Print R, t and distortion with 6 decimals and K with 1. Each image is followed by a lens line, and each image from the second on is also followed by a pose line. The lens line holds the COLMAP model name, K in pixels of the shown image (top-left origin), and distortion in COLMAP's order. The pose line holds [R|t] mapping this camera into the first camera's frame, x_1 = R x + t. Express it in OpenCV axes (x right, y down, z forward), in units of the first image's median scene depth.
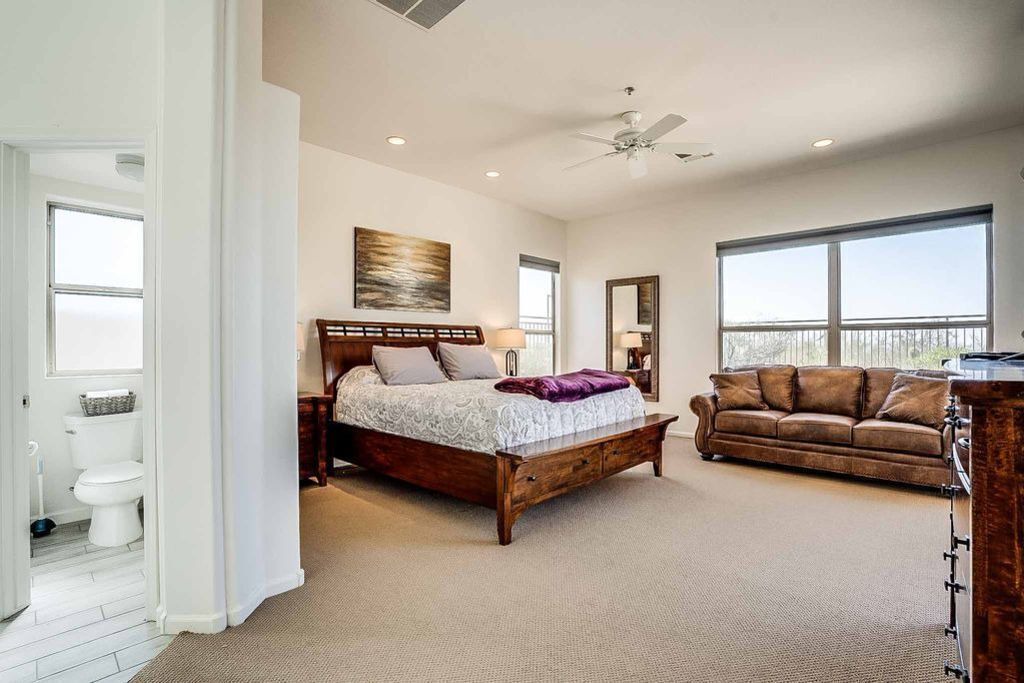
lens RADIAL K [[472.9, 0, 511.9], [0, 472.9, 344.8], [0, 0, 1]] dist [0.001298, 0.000469]
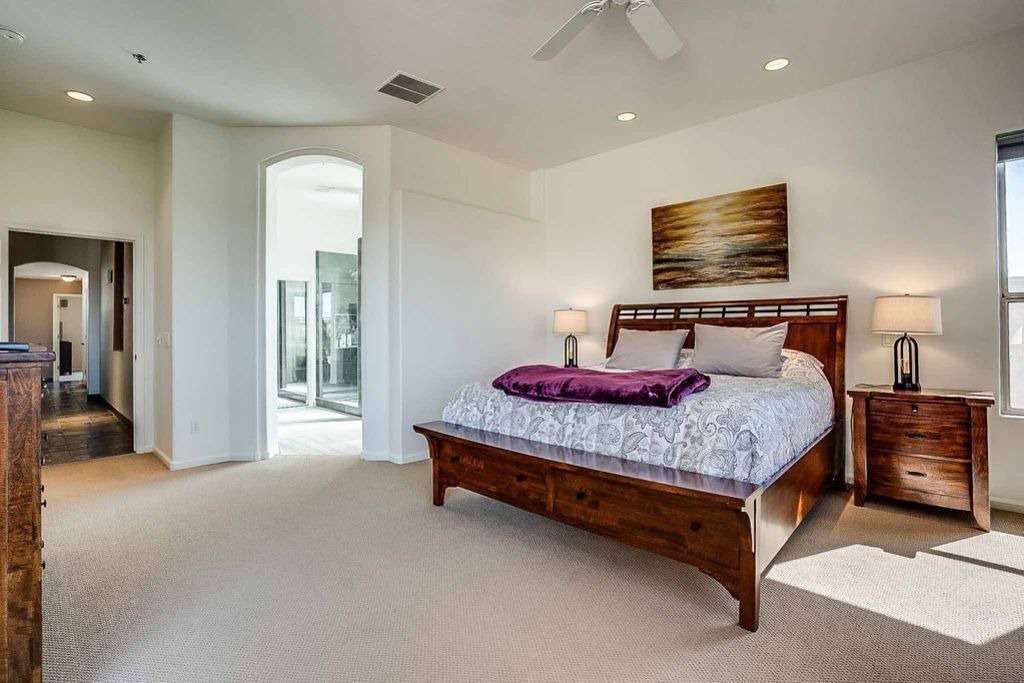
lens RADIAL K [[472.9, 0, 513.1], [0, 472.9, 332.7], [0, 0, 1]] dist [0.001298, 0.000469]
pose [[0.027990, 0.012640, -0.999528, 0.606817], [0.002277, 0.999917, 0.012709, -0.001657], [0.999606, -0.002632, 0.027959, 0.627920]]
